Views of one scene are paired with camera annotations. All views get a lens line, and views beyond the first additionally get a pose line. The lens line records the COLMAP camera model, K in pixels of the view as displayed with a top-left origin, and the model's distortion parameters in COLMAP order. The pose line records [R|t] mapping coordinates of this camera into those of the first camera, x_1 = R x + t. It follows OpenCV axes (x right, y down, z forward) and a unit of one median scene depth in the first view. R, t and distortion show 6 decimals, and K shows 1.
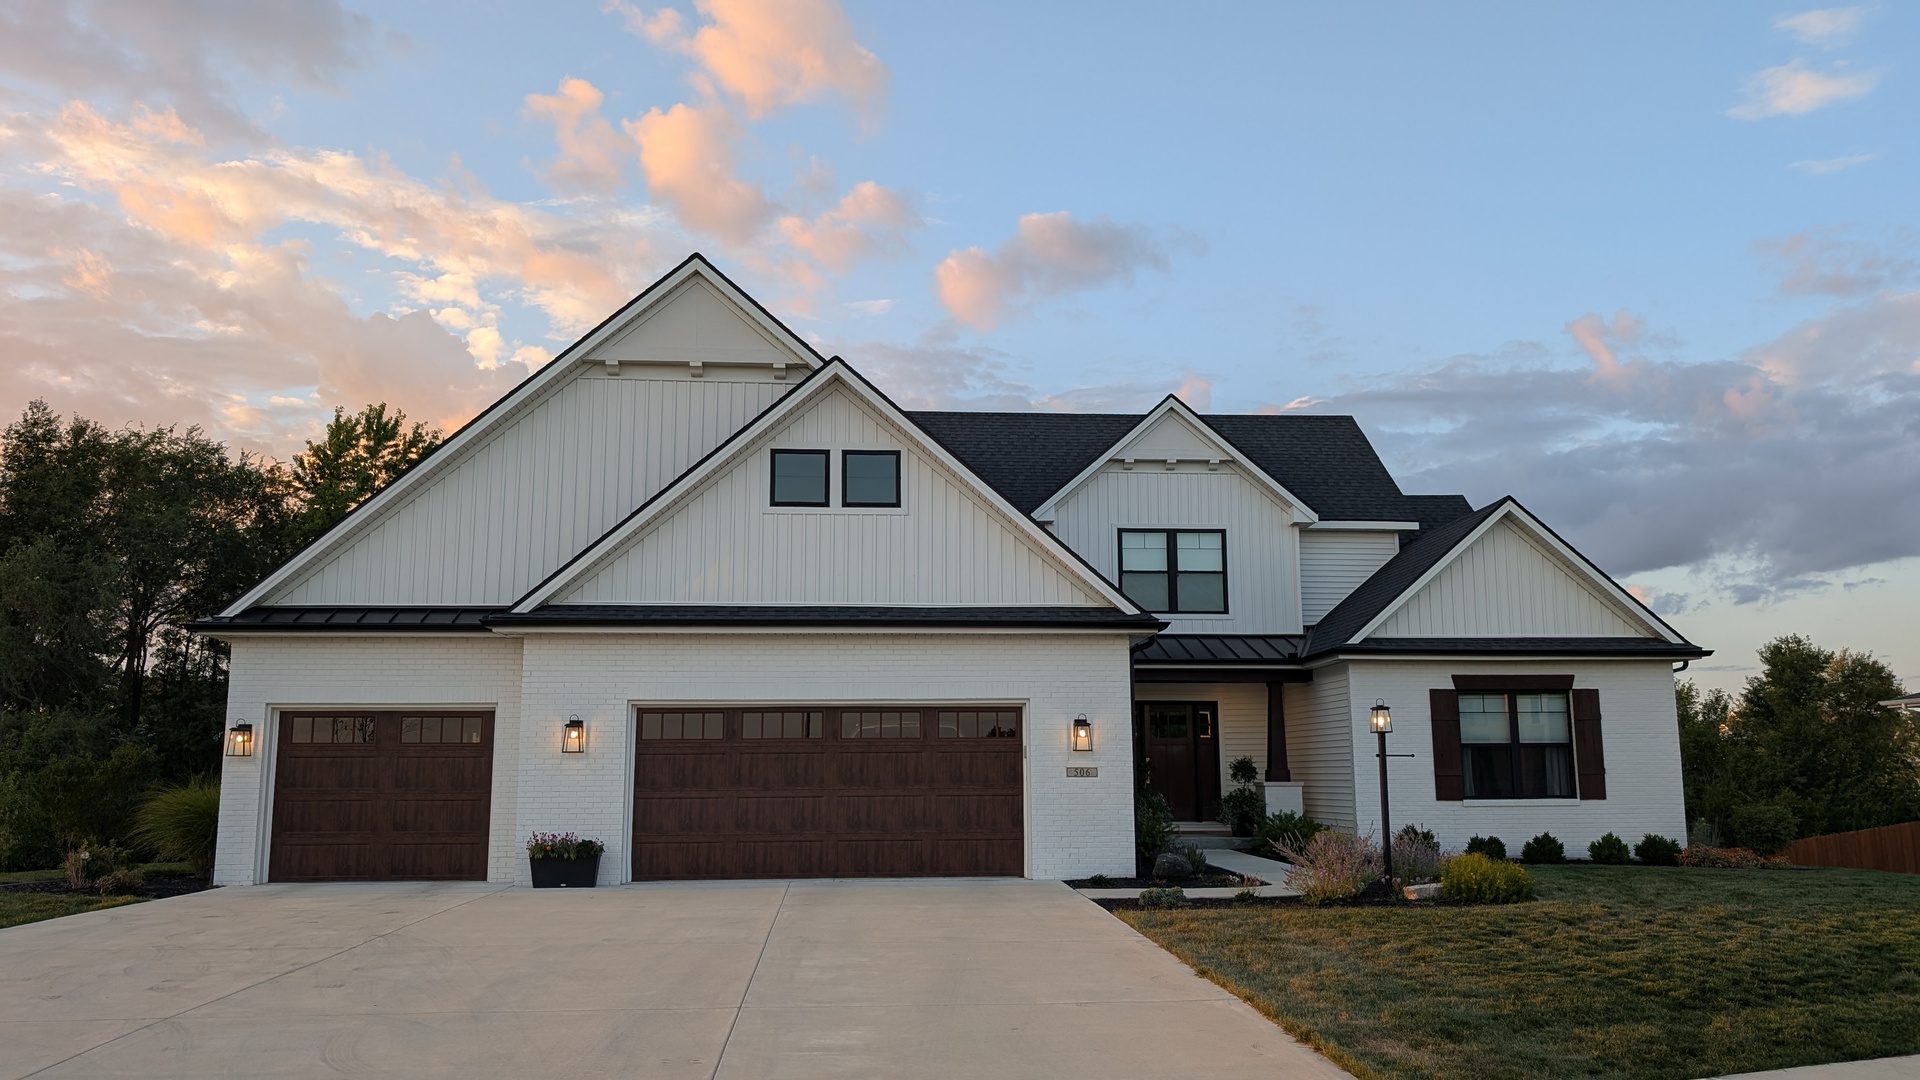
lens RADIAL K [[1411.3, 0, 960.0], [0, 1411.3, 540.0], [0, 0, 1]] dist [0.013925, -0.003991]
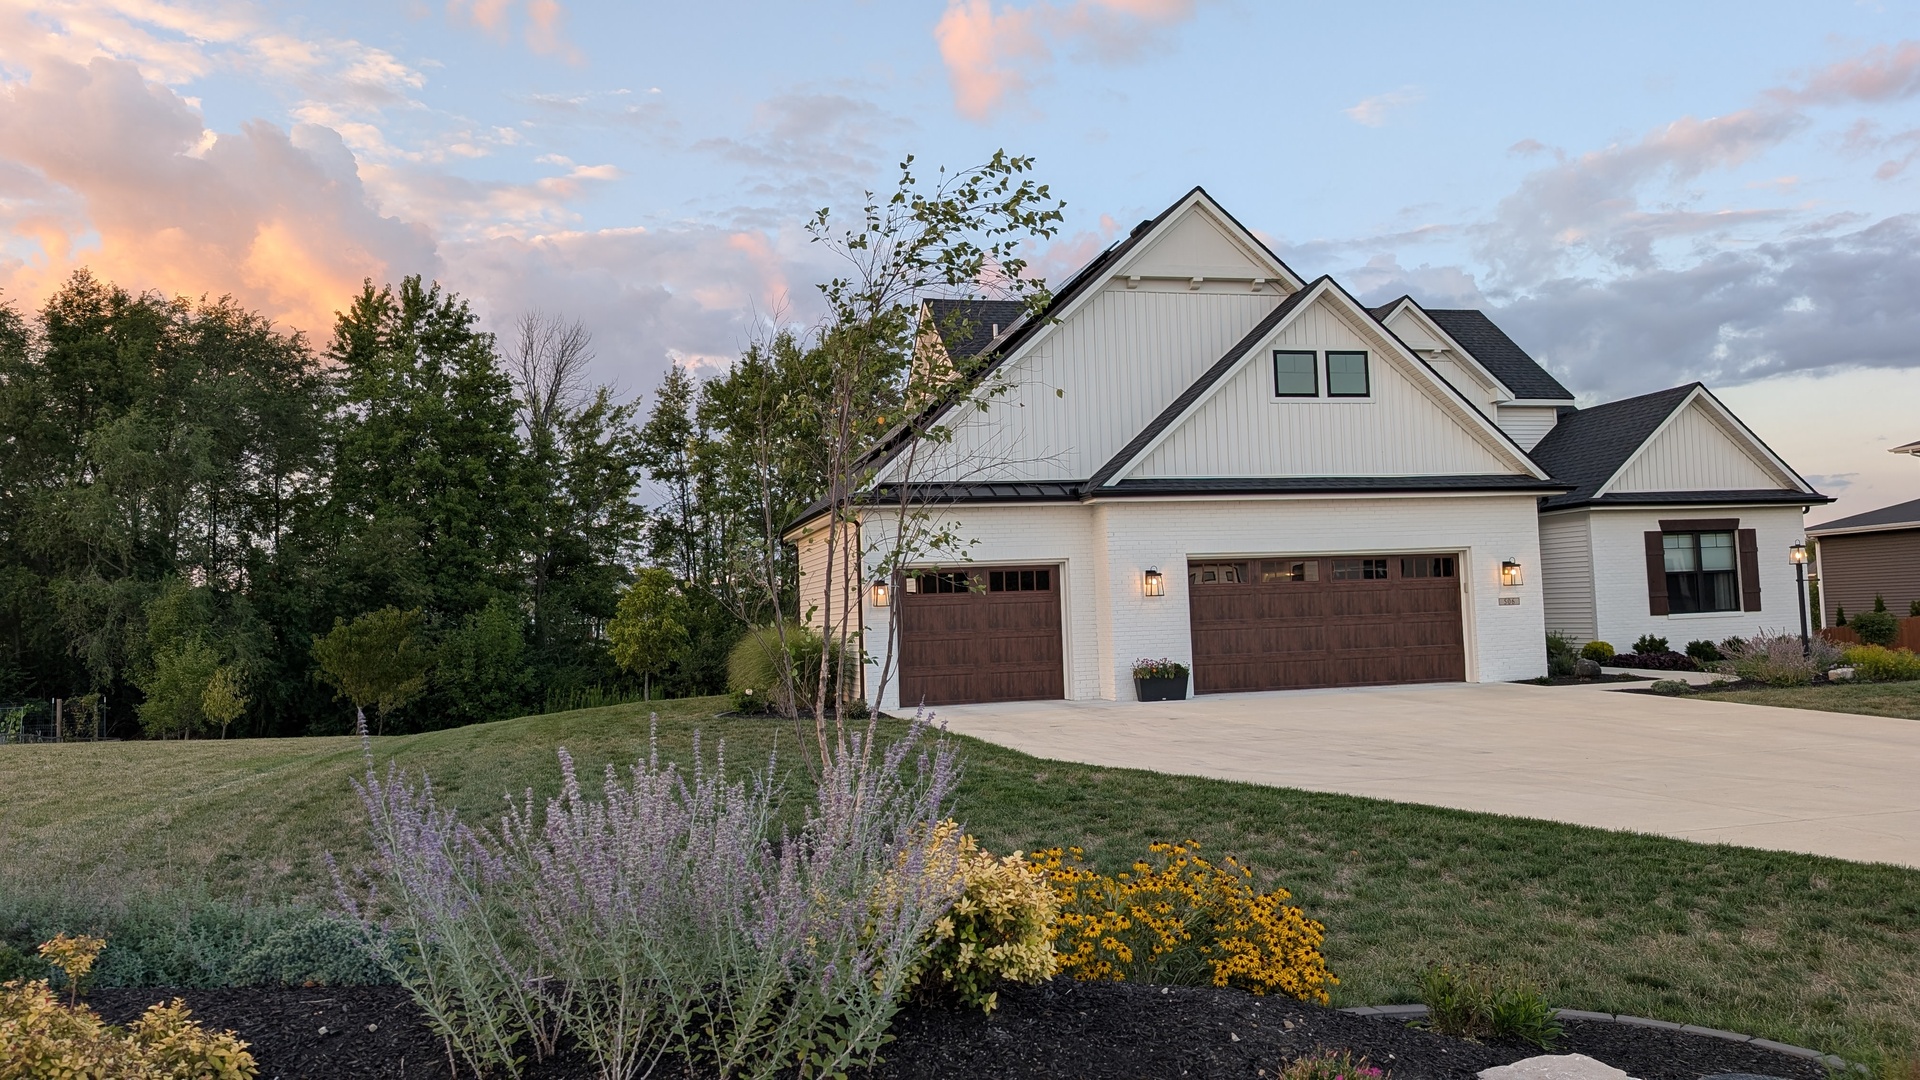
lens RADIAL K [[1321.5, 0, 960.0], [0, 1321.5, 540.0], [0, 0, 1]] dist [0.014647, -0.001614]
pose [[0.985491, -0.021258, 0.168393, -0.518978], [0.003013, 0.994161, 0.107869, -0.021496], [-0.169703, -0.105797, 0.979800, -0.095326]]
